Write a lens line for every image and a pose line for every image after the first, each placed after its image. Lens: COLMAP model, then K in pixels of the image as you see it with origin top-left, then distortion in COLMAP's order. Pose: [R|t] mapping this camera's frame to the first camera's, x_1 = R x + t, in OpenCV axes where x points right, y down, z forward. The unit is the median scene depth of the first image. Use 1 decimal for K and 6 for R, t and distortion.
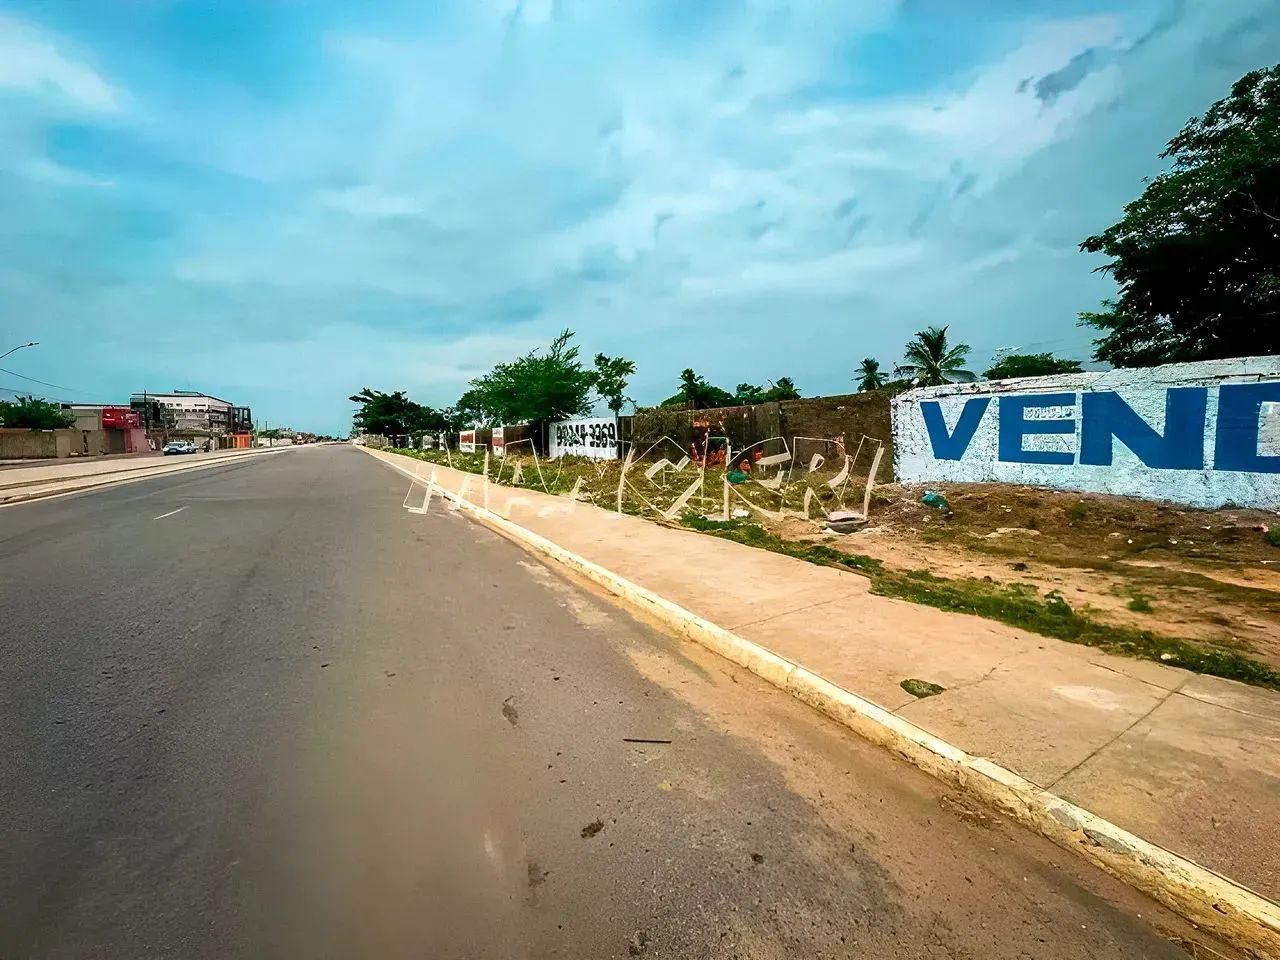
lens RADIAL K [[506.9, 0, 644.9], [0, 506.9, 474.4], [0, 0, 1]] dist [-0.006918, 0.001338]
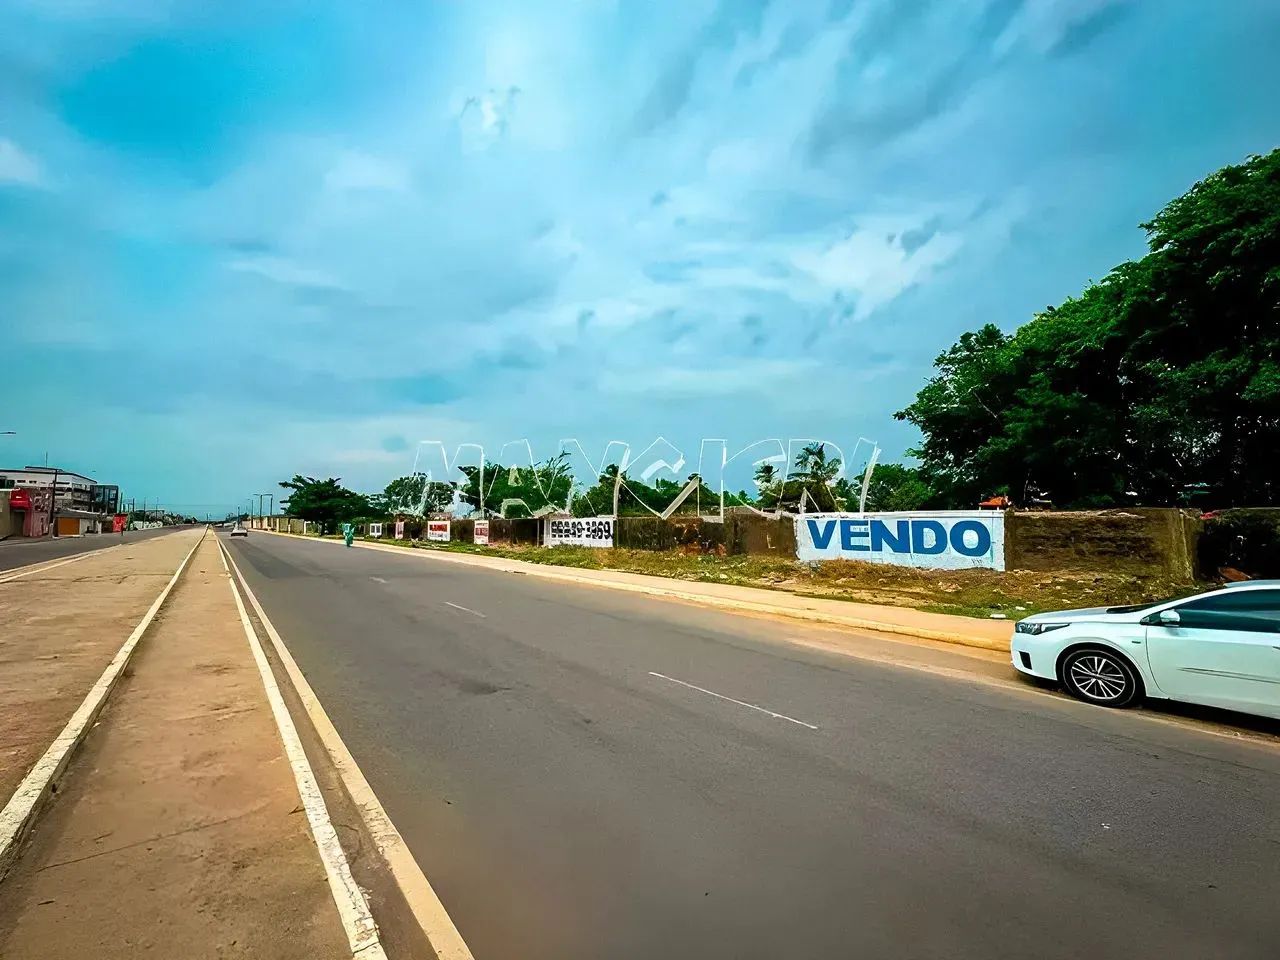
lens RADIAL K [[506.9, 0, 663.3], [0, 506.9, 470.9], [0, 0, 1]] dist [-0.006918, 0.001338]
pose [[0.978746, 0.030765, 0.202757, -0.188390], [0.005468, 0.984417, -0.175764, 0.006942], [-0.205005, 0.173137, 0.963326, -0.375744]]
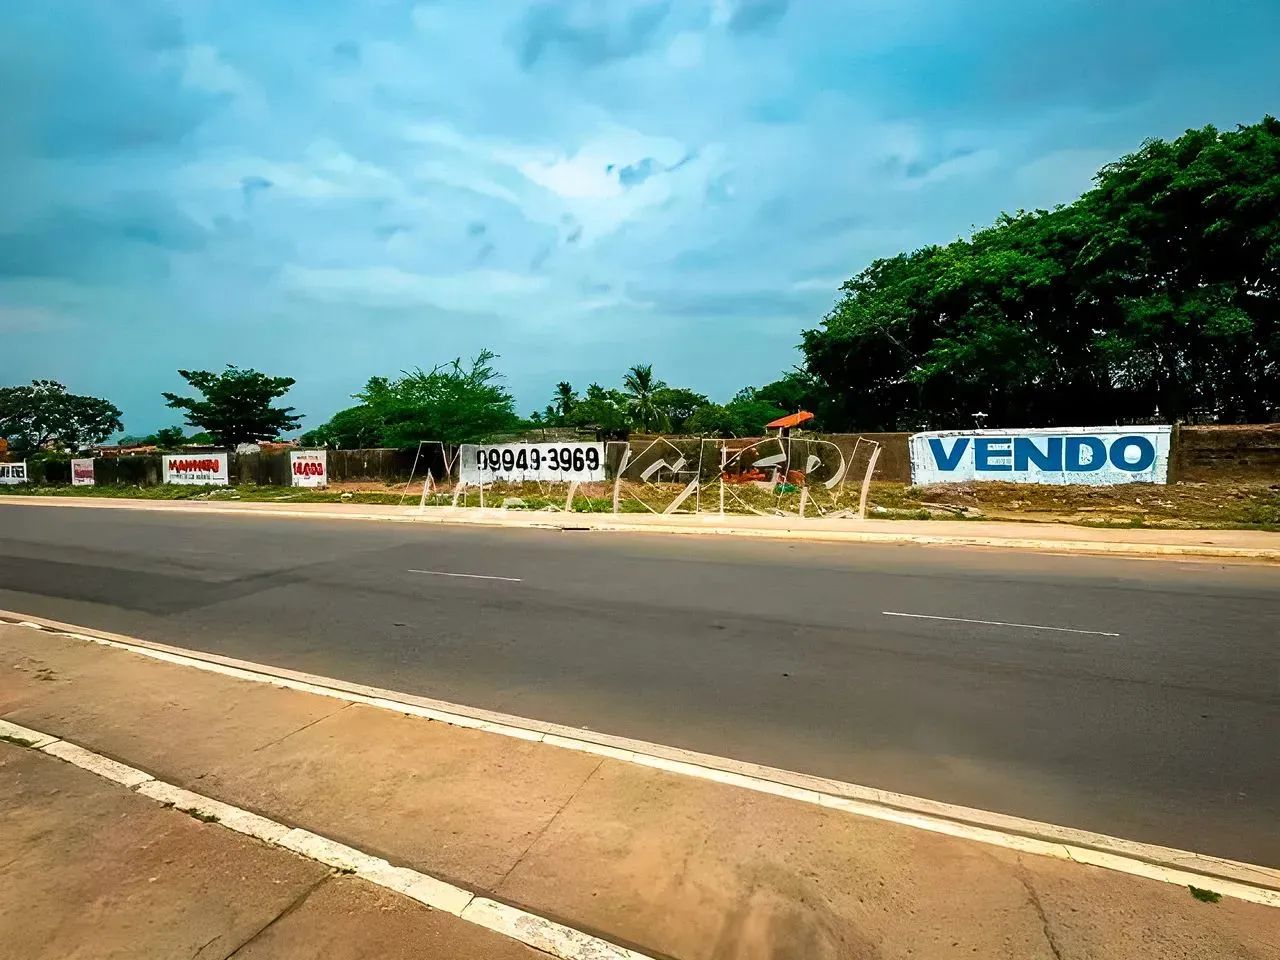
lens RADIAL K [[506.9, 0, 643.2], [0, 506.9, 479.9], [0, 0, 1]] dist [-0.006918, 0.001338]
pose [[0.775497, -0.049814, 0.629383, -0.603543], [0.061180, 0.998120, 0.003615, -0.029511], [-0.628380, 0.035702, 0.777087, 0.108640]]
